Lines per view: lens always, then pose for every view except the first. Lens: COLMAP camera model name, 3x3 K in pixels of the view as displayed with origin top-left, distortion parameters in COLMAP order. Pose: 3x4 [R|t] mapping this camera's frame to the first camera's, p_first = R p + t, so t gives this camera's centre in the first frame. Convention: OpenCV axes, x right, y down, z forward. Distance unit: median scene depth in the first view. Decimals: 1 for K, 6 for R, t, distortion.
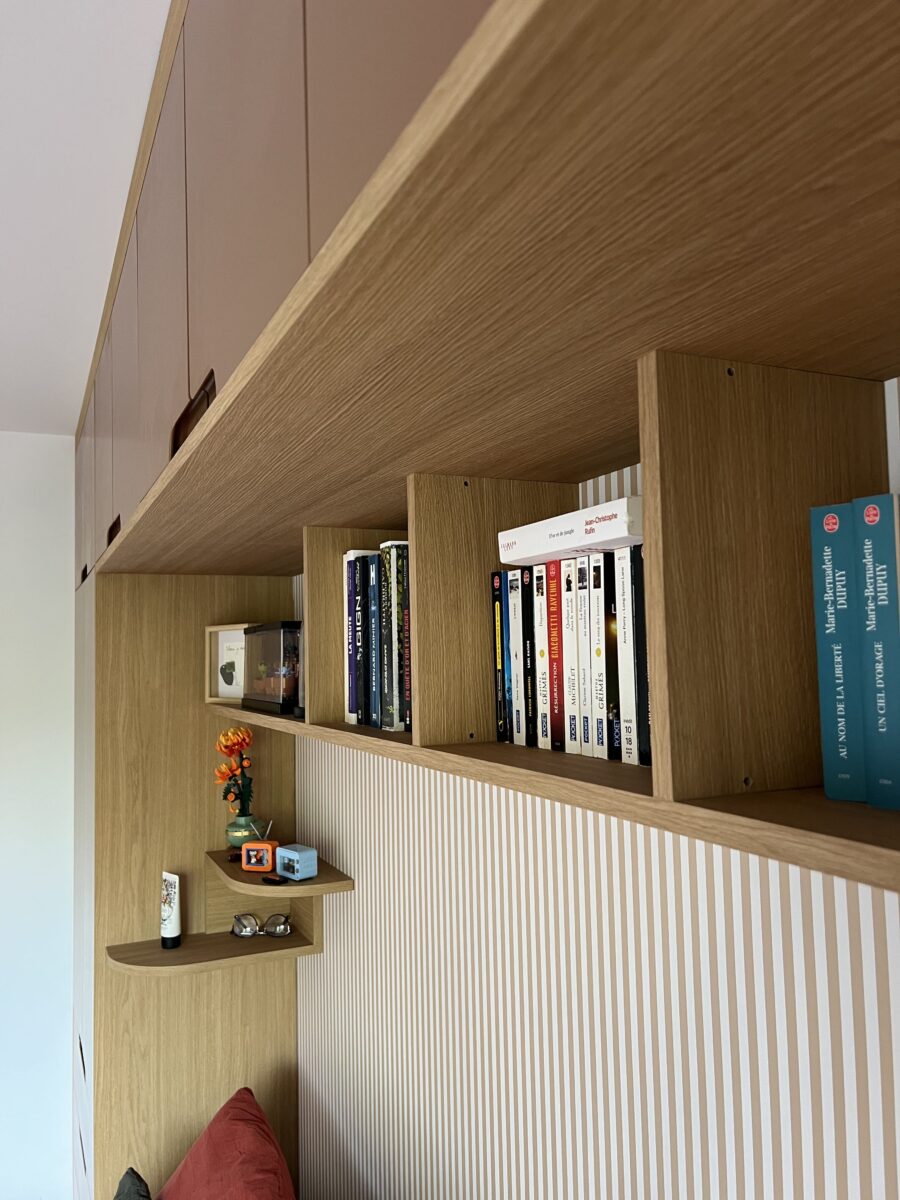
lens RADIAL K [[903.3, 0, 450.0], [0, 903.3, 600.0], [0, 0, 1]] dist [0.060367, -0.057894]
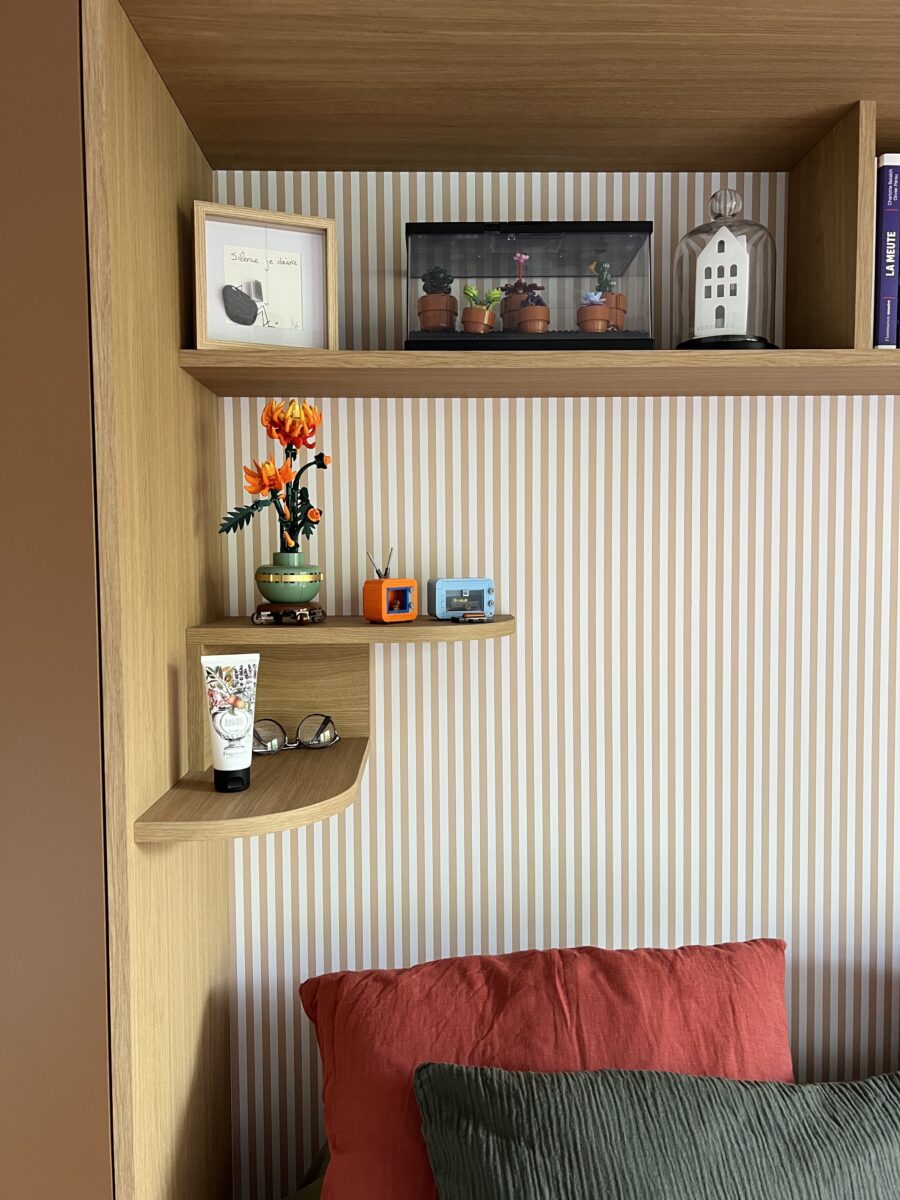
lens RADIAL K [[903.3, 0, 450.0], [0, 903.3, 600.0], [0, 0, 1]] dist [0.060367, -0.057894]
pose [[0.405390, -0.045236, 0.913024, -1.573933], [-0.059237, 0.995376, 0.075618, 0.472261], [-0.912223, -0.084739, 0.400836, 1.446352]]
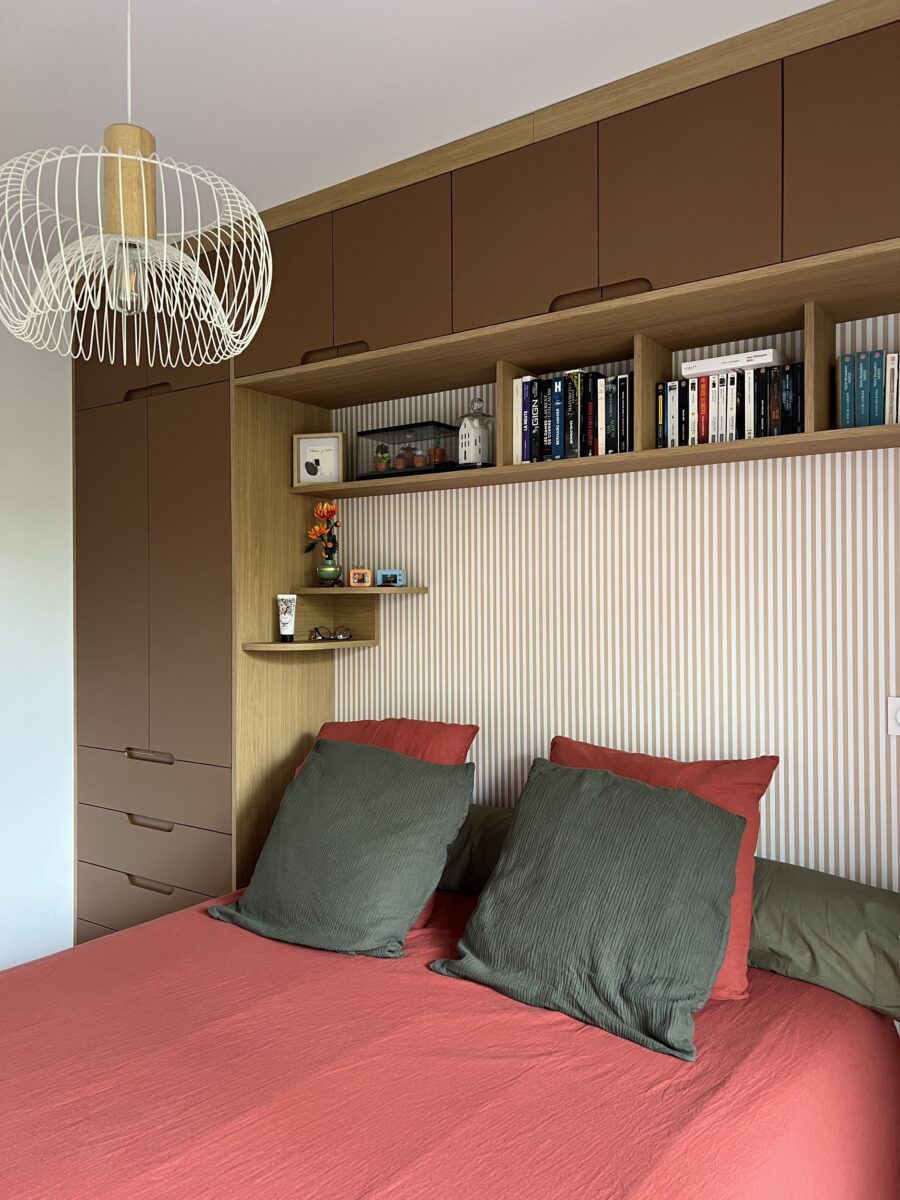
lens RADIAL K [[903.3, 0, 450.0], [0, 903.3, 600.0], [0, 0, 1]] dist [0.060367, -0.057894]
pose [[0.865945, 0.015615, 0.499896, -1.753143], [-0.043289, 0.998102, 0.043811, 0.497656], [-0.498263, -0.059578, 0.864977, -0.901656]]
